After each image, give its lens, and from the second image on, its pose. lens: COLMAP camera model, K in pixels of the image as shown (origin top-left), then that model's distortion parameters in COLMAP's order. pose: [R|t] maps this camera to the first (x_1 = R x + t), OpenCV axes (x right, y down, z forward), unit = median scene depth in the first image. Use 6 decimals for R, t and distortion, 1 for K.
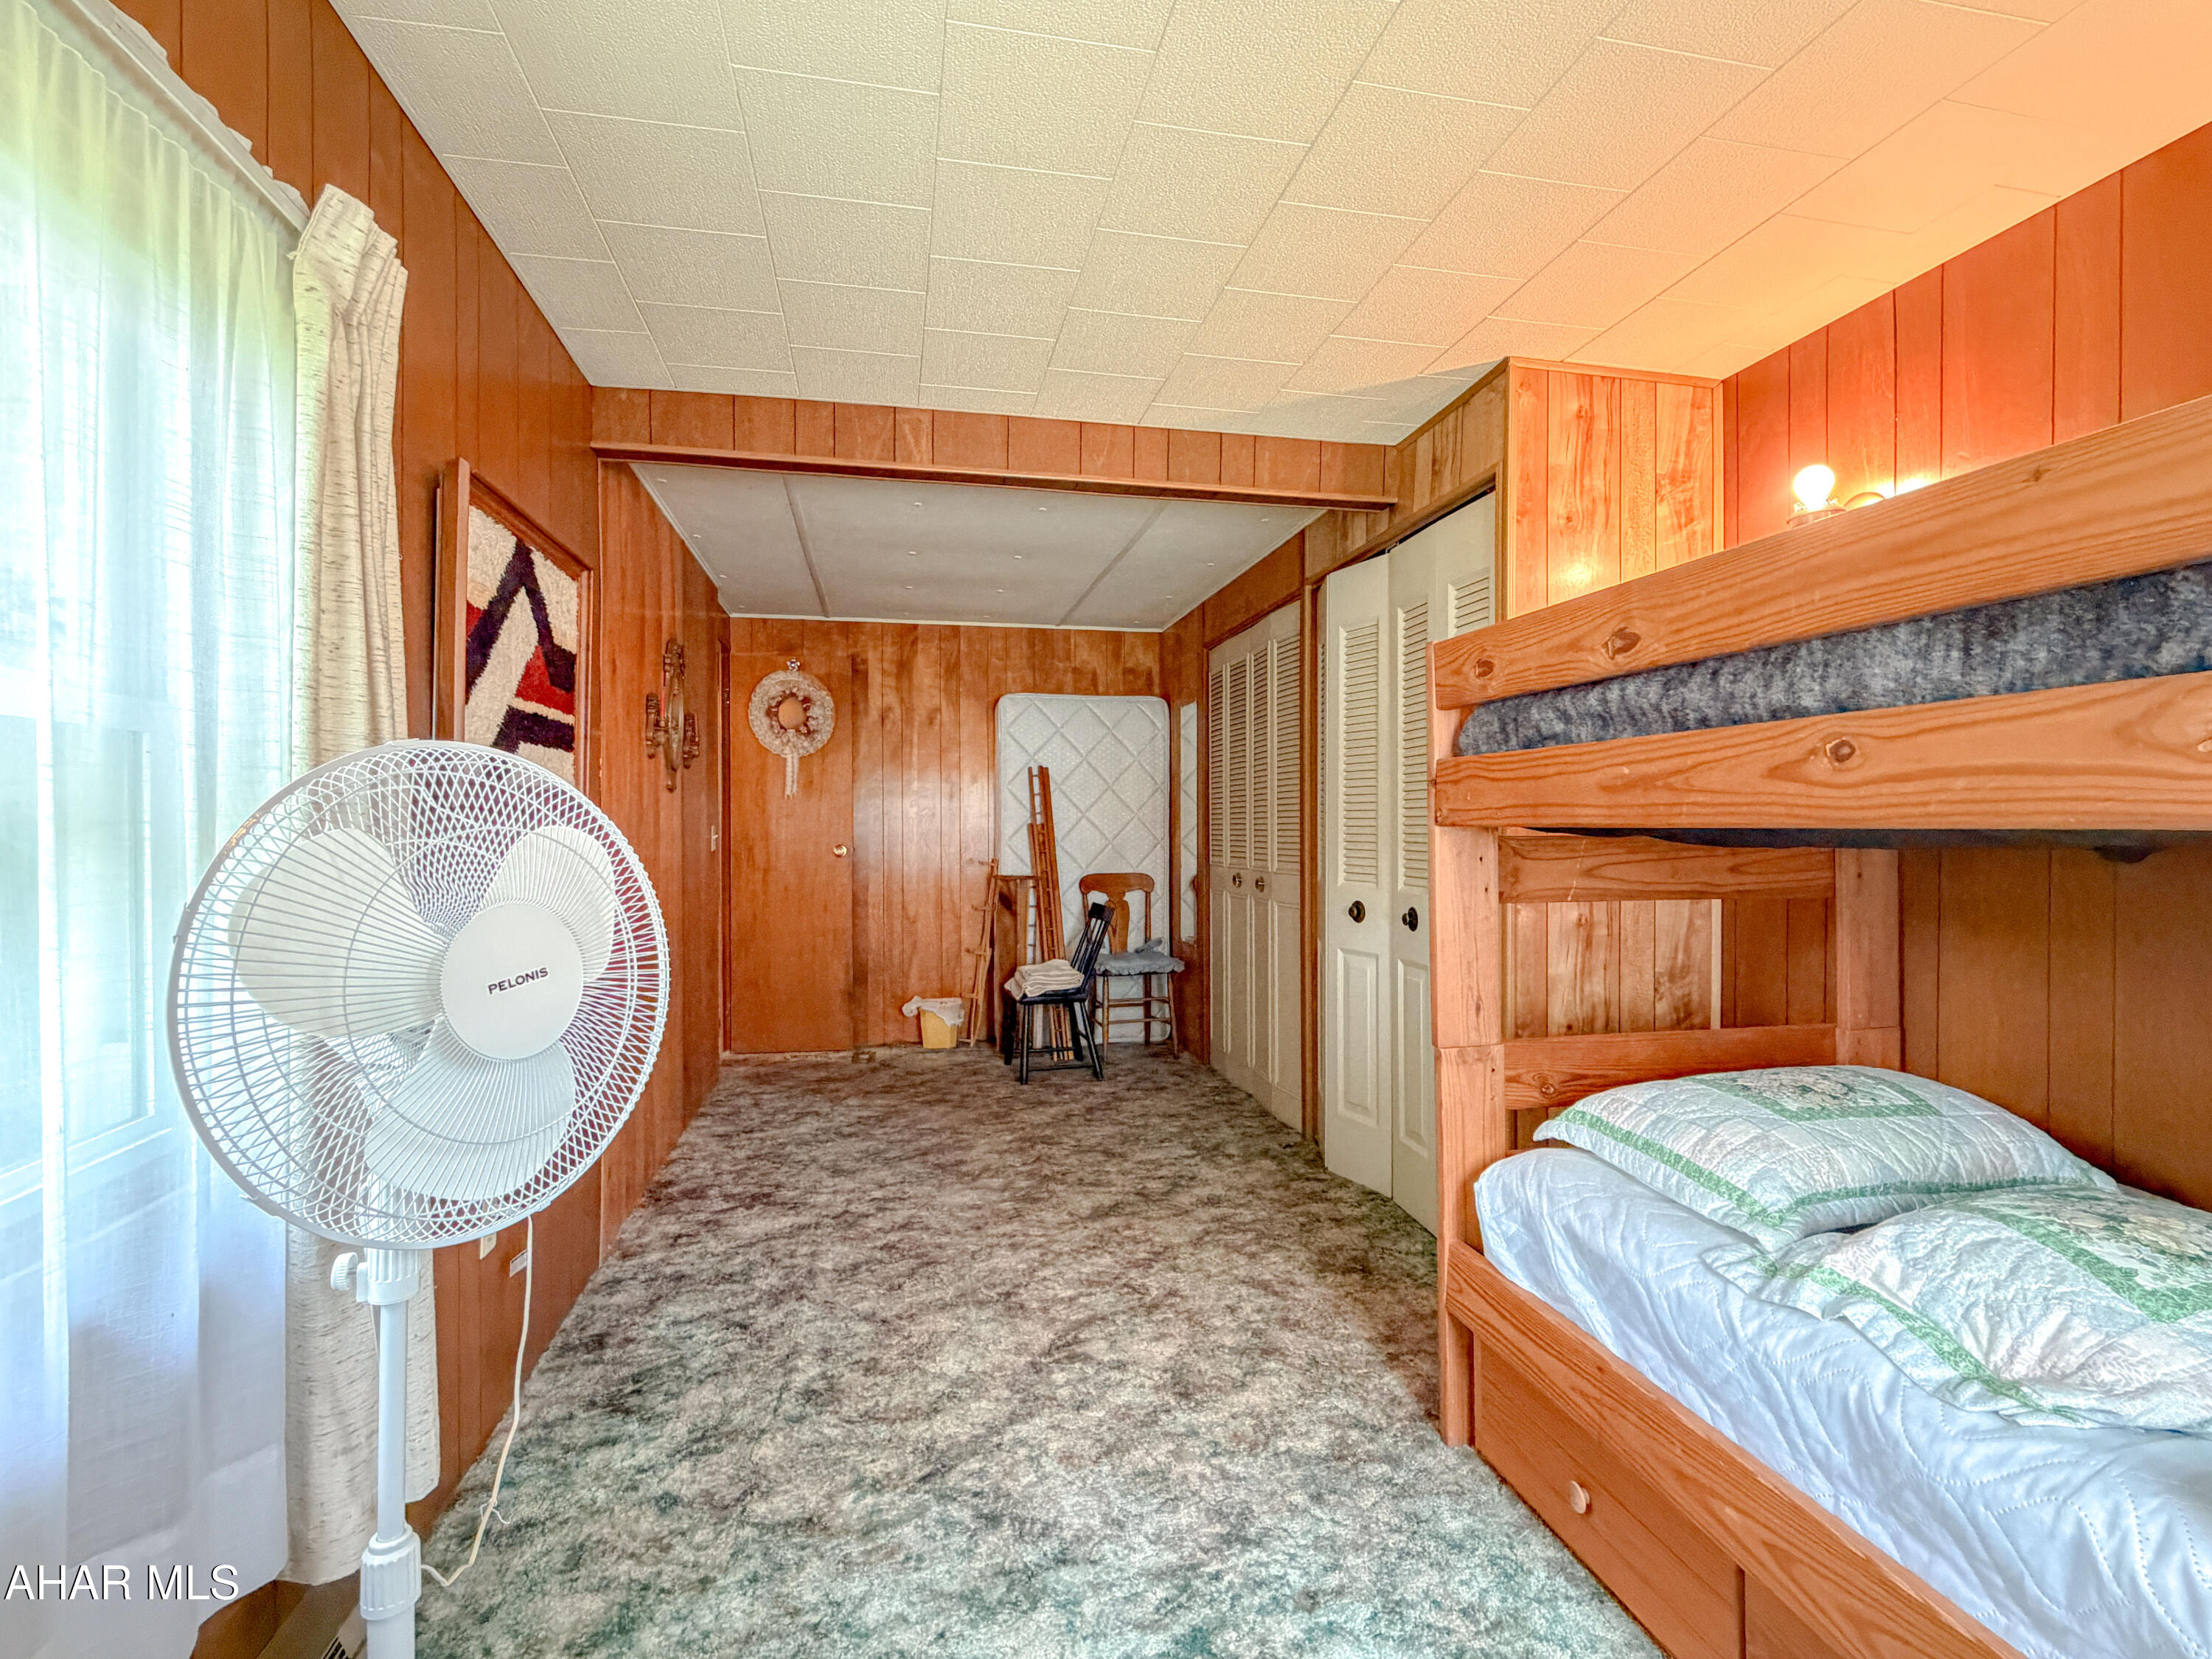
lens RADIAL K [[1038.8, 0, 1113.9], [0, 1038.8, 834.8], [0, 0, 1]] dist [0.001533, 0.000279]
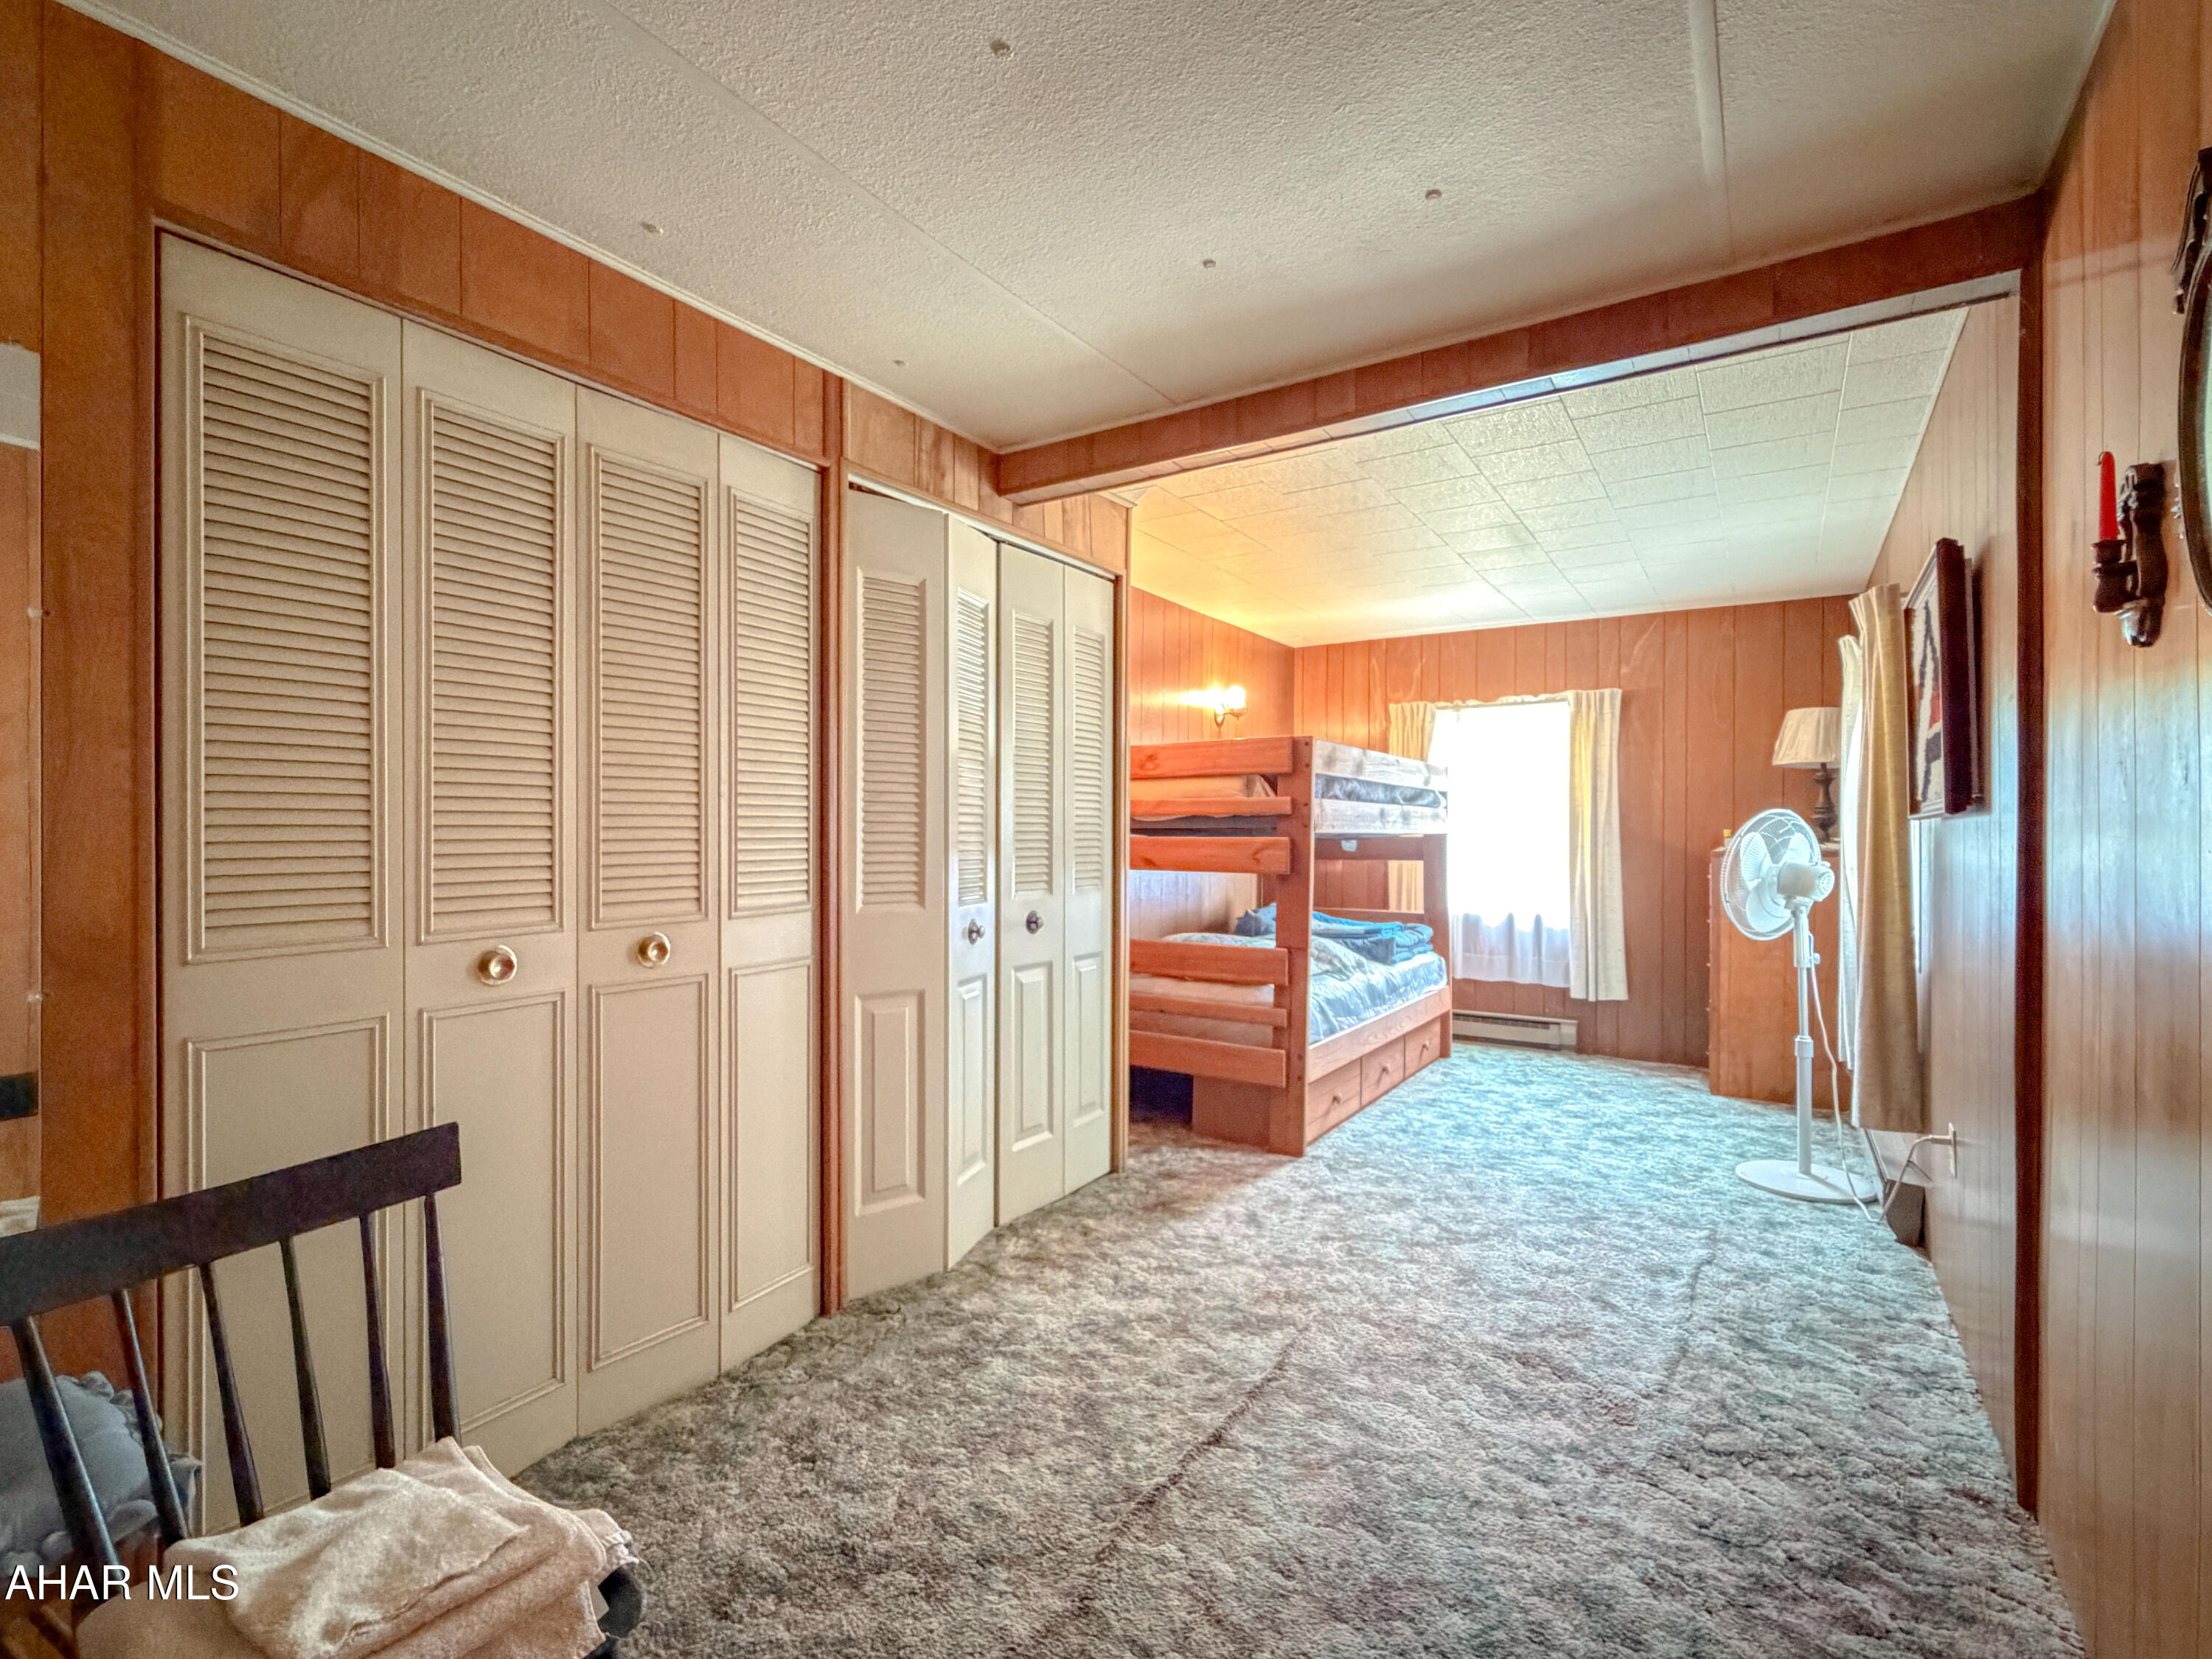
lens RADIAL K [[1038.8, 0, 1113.9], [0, 1038.8, 834.8], [0, 0, 1]] dist [0.001533, 0.000279]
pose [[-0.712597, -0.001943, 0.701571, -0.506842], [0.004883, 0.999958, 0.007728, -0.011789], [-0.701556, 0.008933, -0.712558, 1.728287]]
